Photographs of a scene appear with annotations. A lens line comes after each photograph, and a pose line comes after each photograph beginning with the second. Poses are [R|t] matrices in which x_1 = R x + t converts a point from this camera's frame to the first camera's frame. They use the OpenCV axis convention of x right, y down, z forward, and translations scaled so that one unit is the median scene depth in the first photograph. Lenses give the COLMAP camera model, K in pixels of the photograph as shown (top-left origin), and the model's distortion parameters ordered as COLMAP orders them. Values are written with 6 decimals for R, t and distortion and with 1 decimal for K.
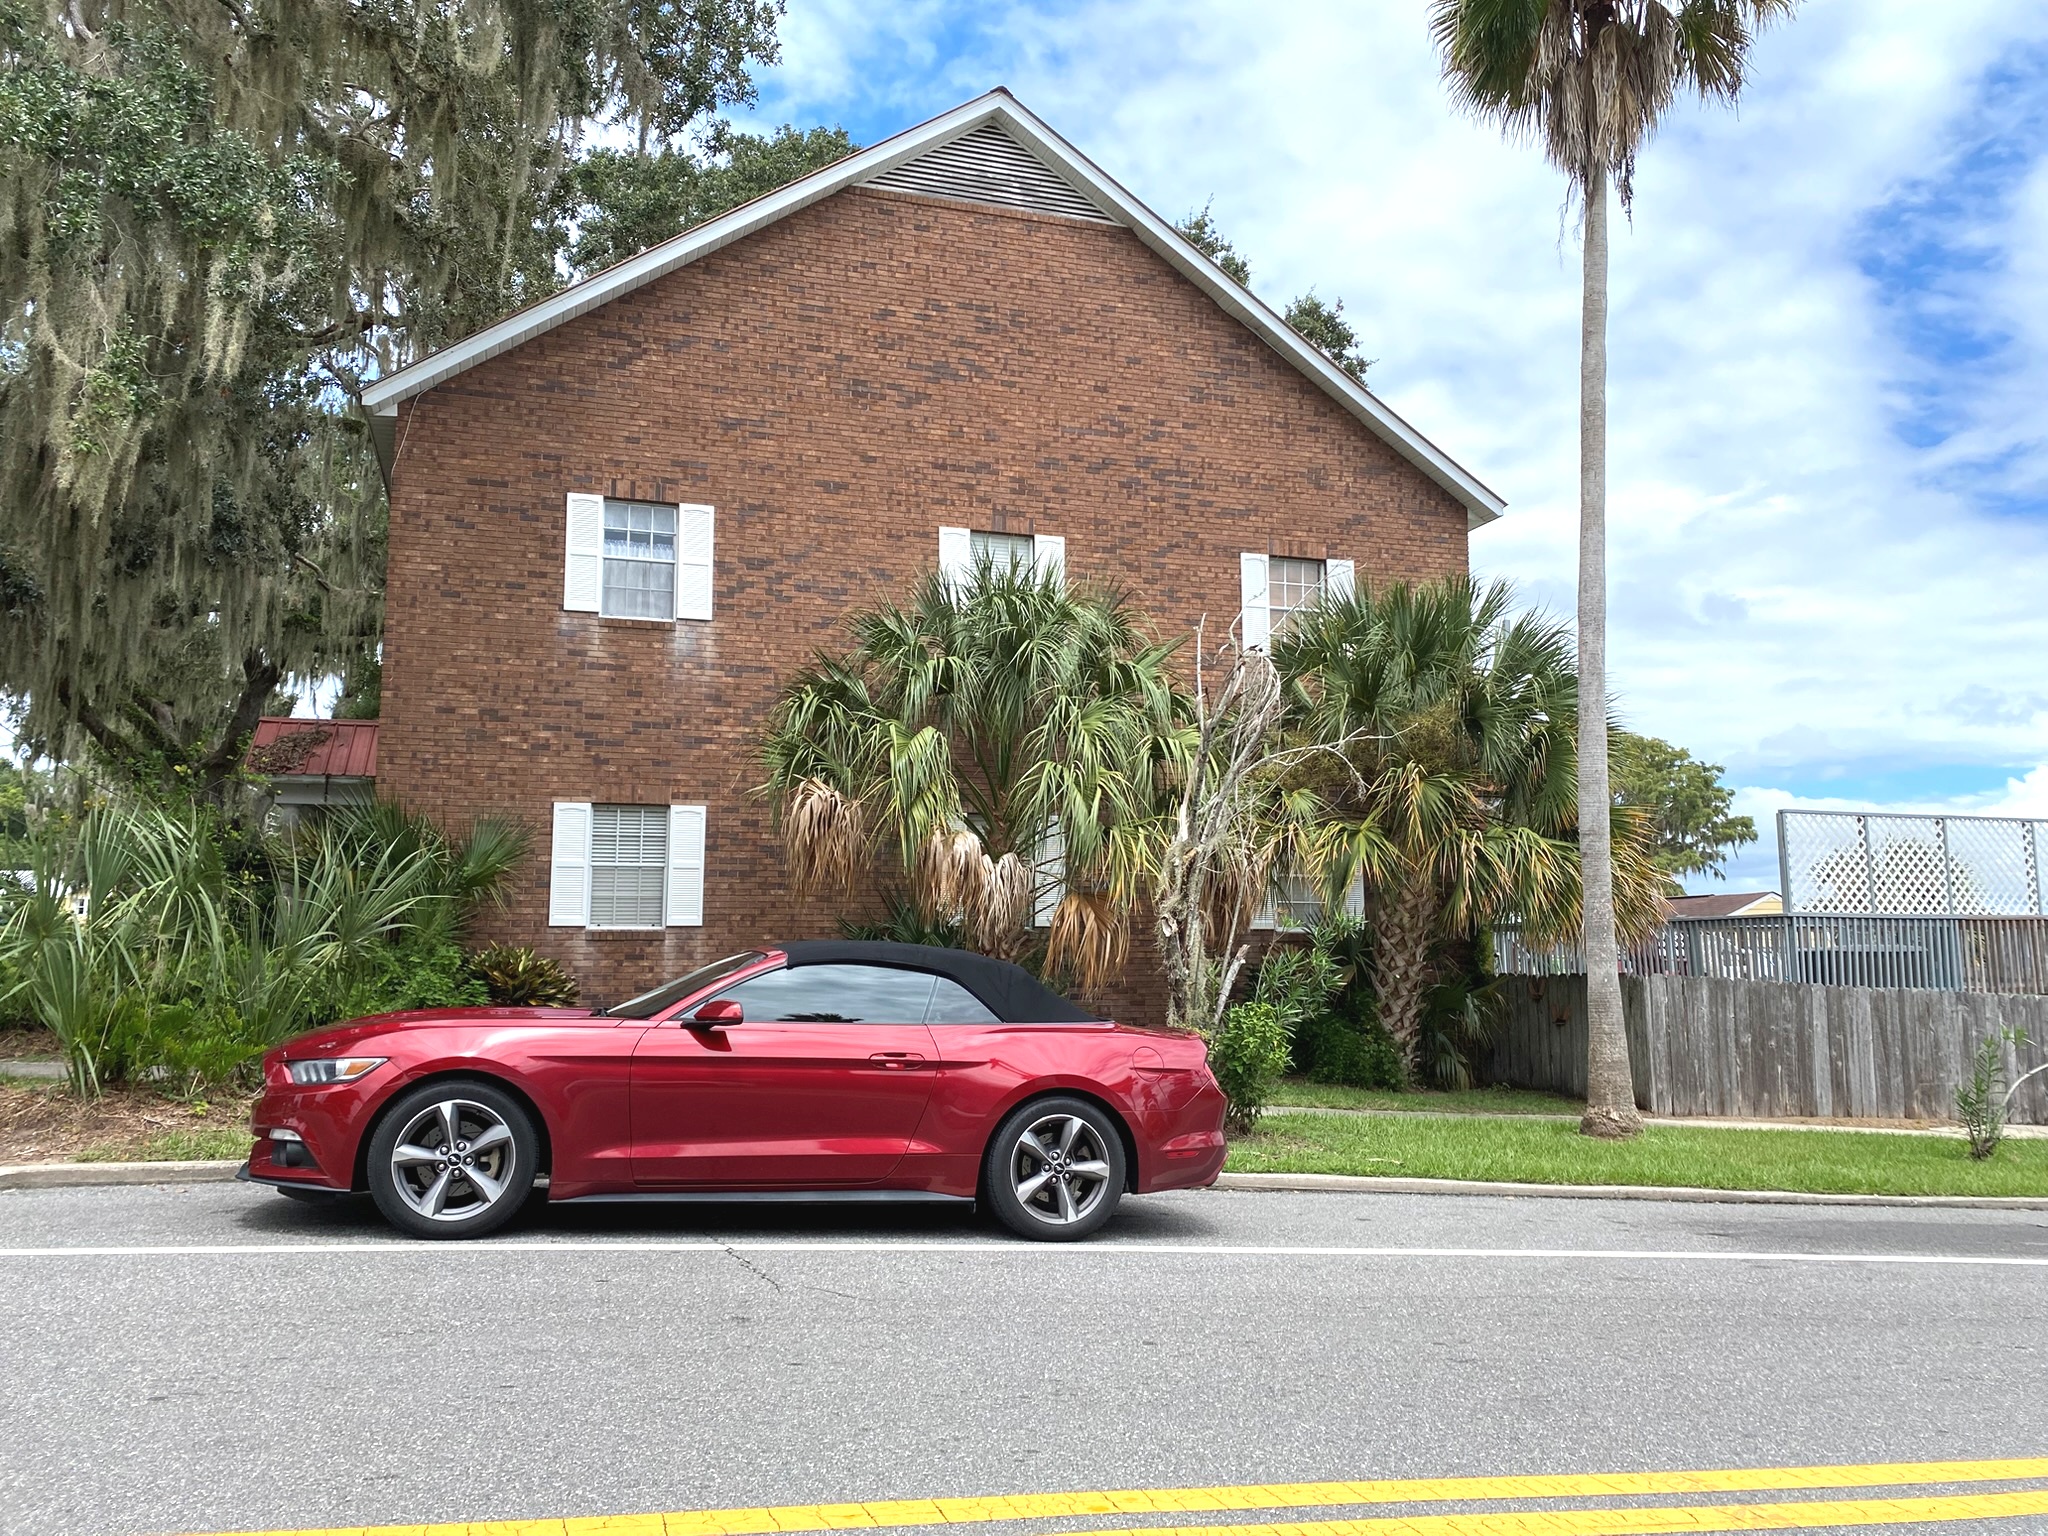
lens RADIAL K [[1594.0, 0, 1026.4], [0, 1594.0, 763.6], [0, 0, 1]] dist [0.016494, -0.004079]
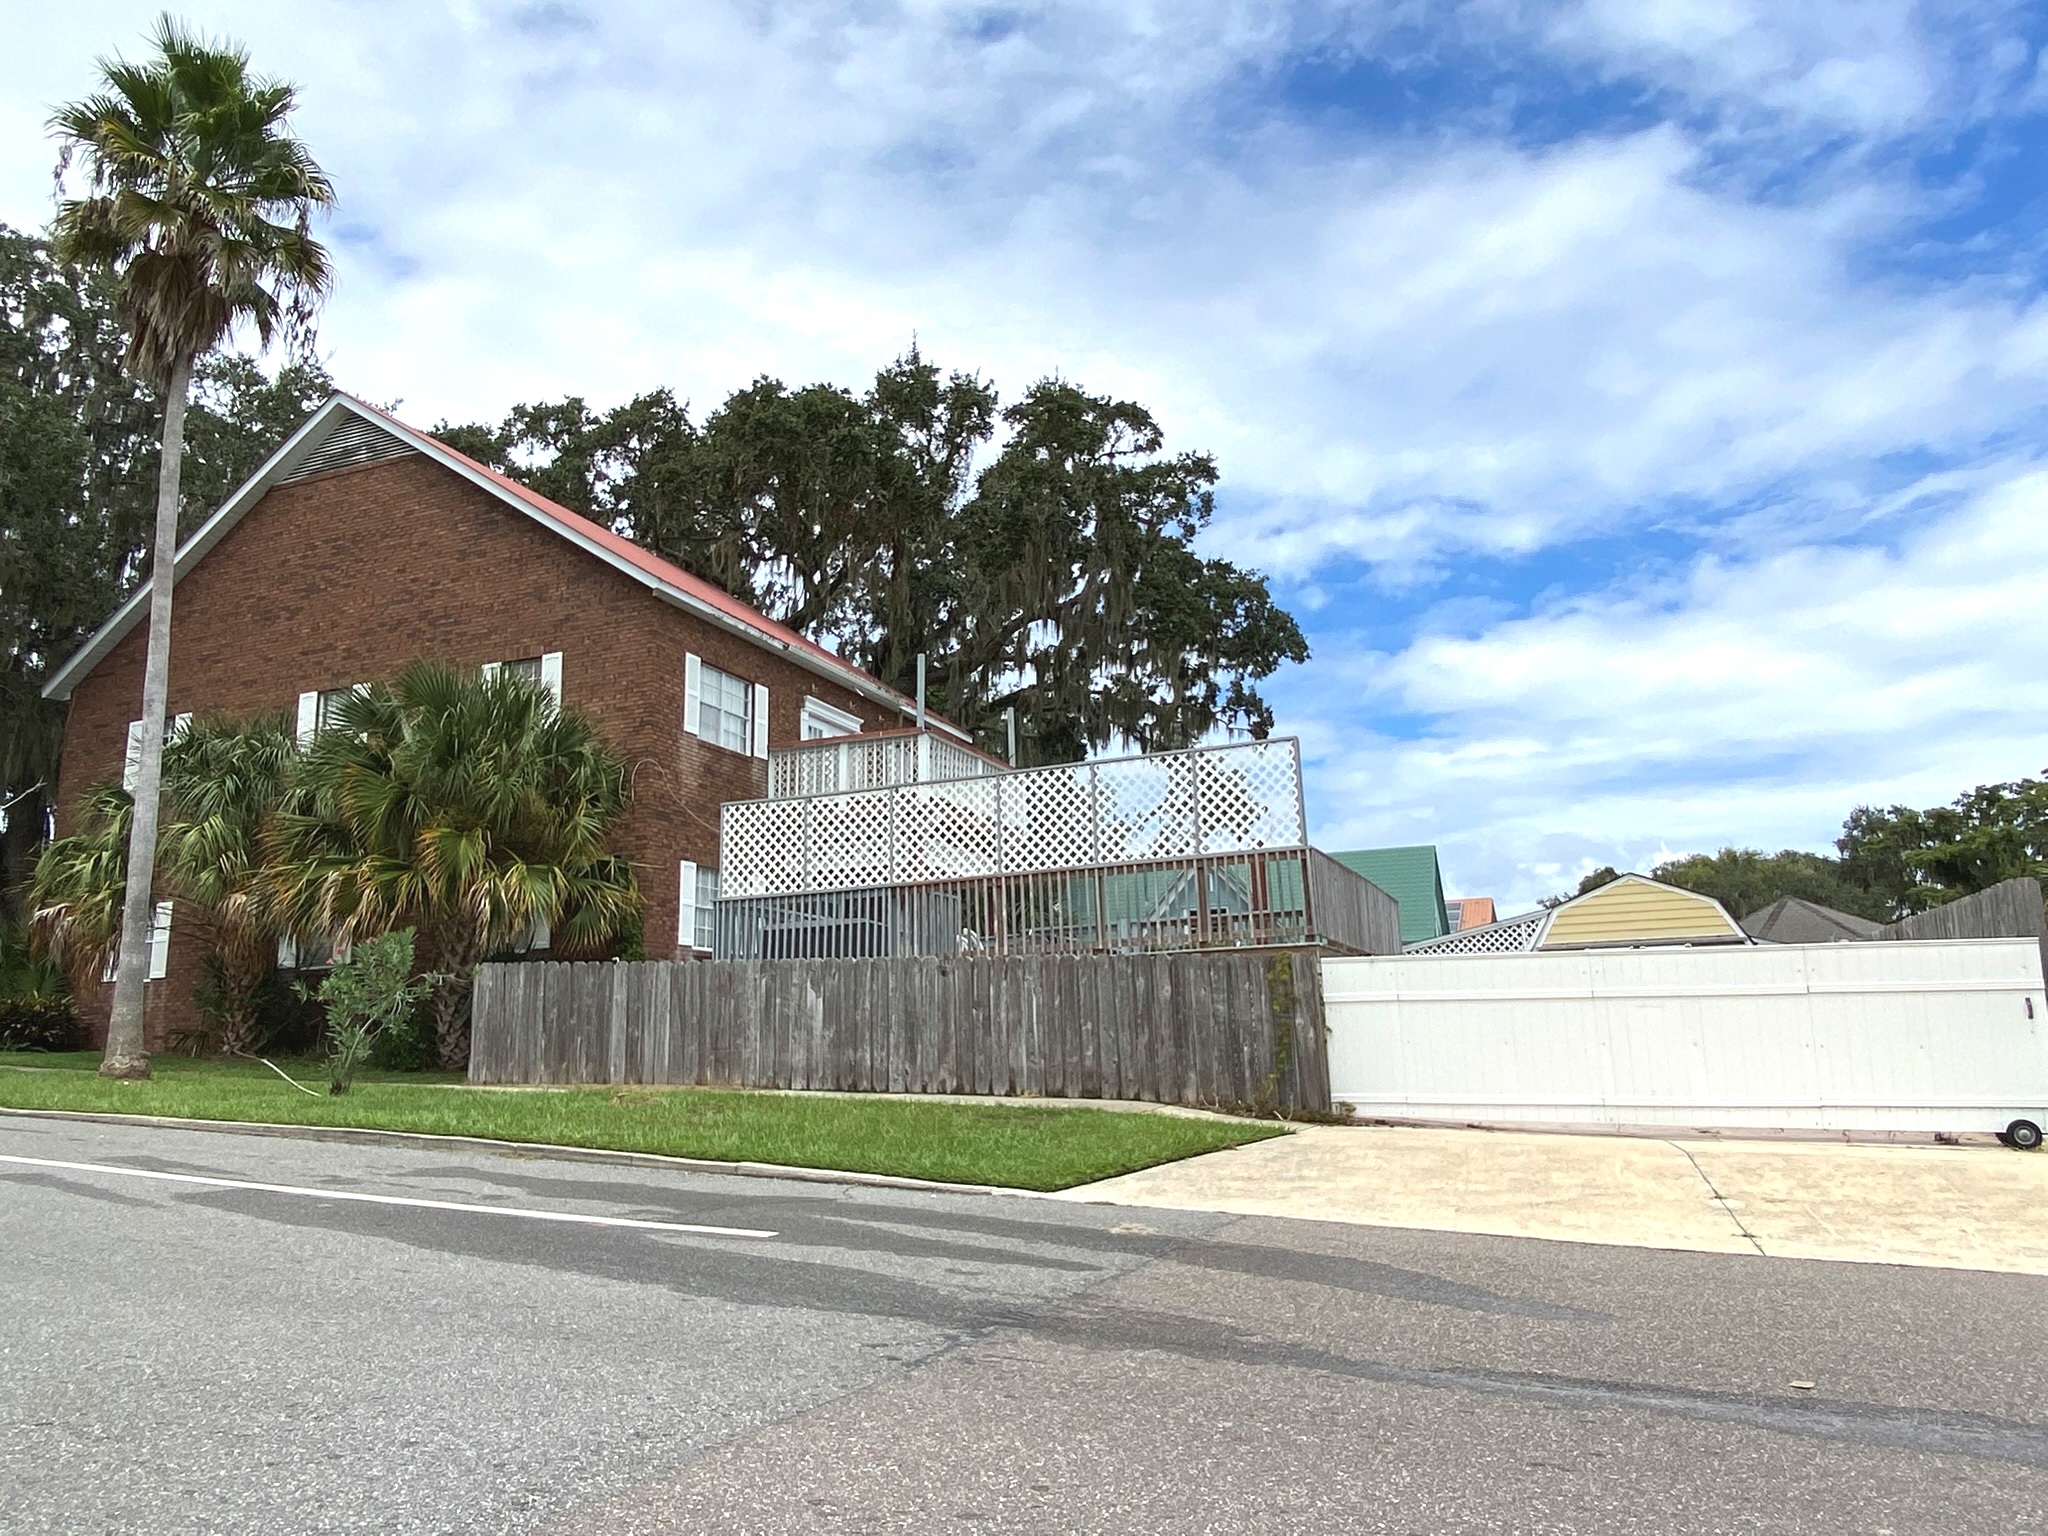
lens RADIAL K [[1343.0, 0, 1024.3], [0, 1343.0, 778.2], [0, 0, 1]] dist [-0.008278, -0.003983]
pose [[0.800126, -0.149460, -0.580914, 1.167363], [0.120961, 0.988768, -0.087788, 0.116271], [0.587510, -0.000027, 0.809217, 0.380894]]
